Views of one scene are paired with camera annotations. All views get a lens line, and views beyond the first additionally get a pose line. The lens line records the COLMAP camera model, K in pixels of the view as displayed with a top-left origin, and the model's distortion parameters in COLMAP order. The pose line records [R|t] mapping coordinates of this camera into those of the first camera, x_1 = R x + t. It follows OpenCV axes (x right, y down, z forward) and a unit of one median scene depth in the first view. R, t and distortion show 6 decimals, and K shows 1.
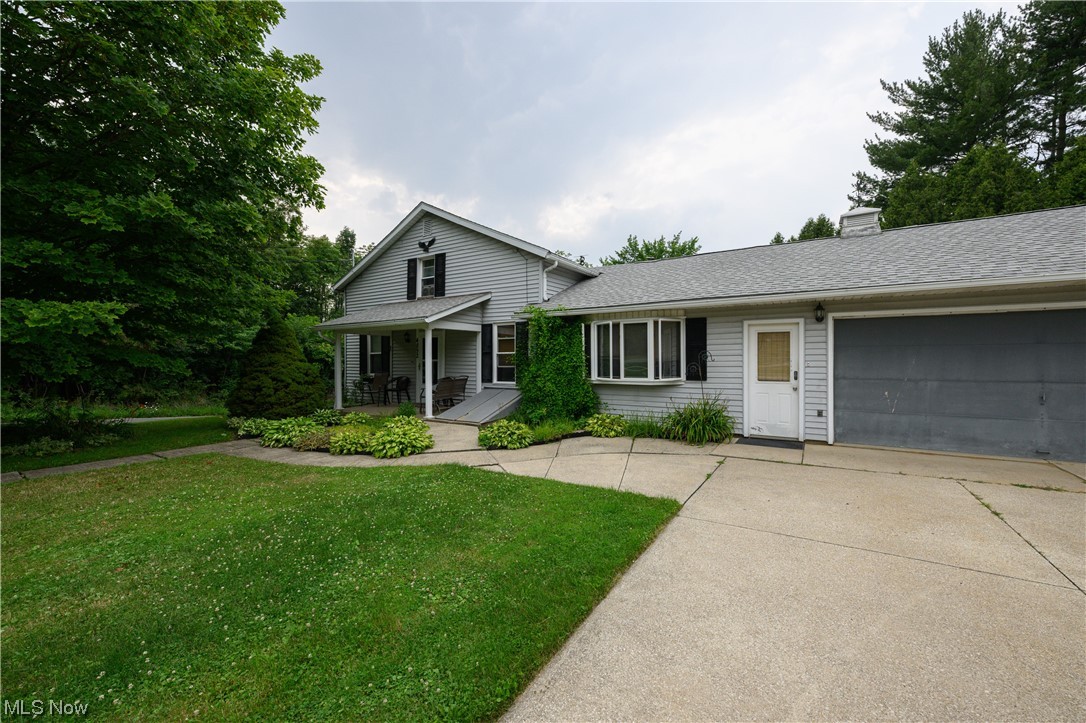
lens RADIAL K [[434.9, 0, 543.0], [0, 434.9, 361.5], [0, 0, 1]] dist [0.000576, 0.000041]
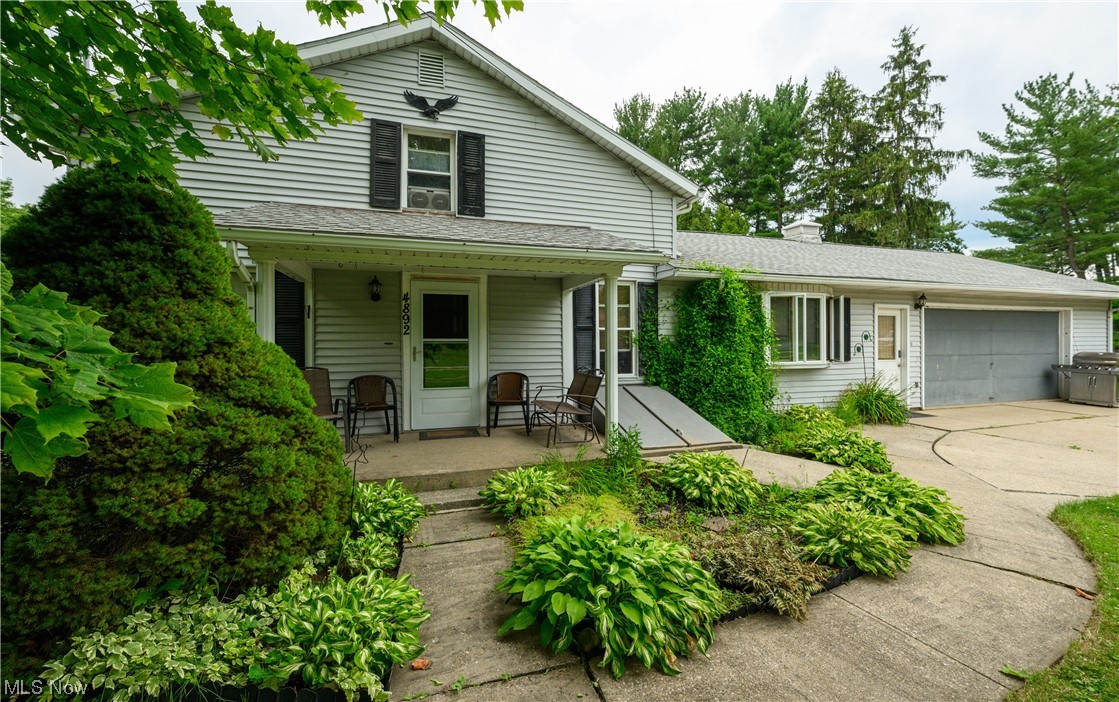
lens RADIAL K [[431.3, 0, 559.5], [0, 431.3, 351.0], [0, 0, 1]] dist [-0.000733, 0.000020]
pose [[0.650015, -0.006497, 0.759893, -0.764642], [0.005321, 0.999978, 0.003998, 0.012295], [-0.759903, 0.001445, 0.650035, 0.805628]]
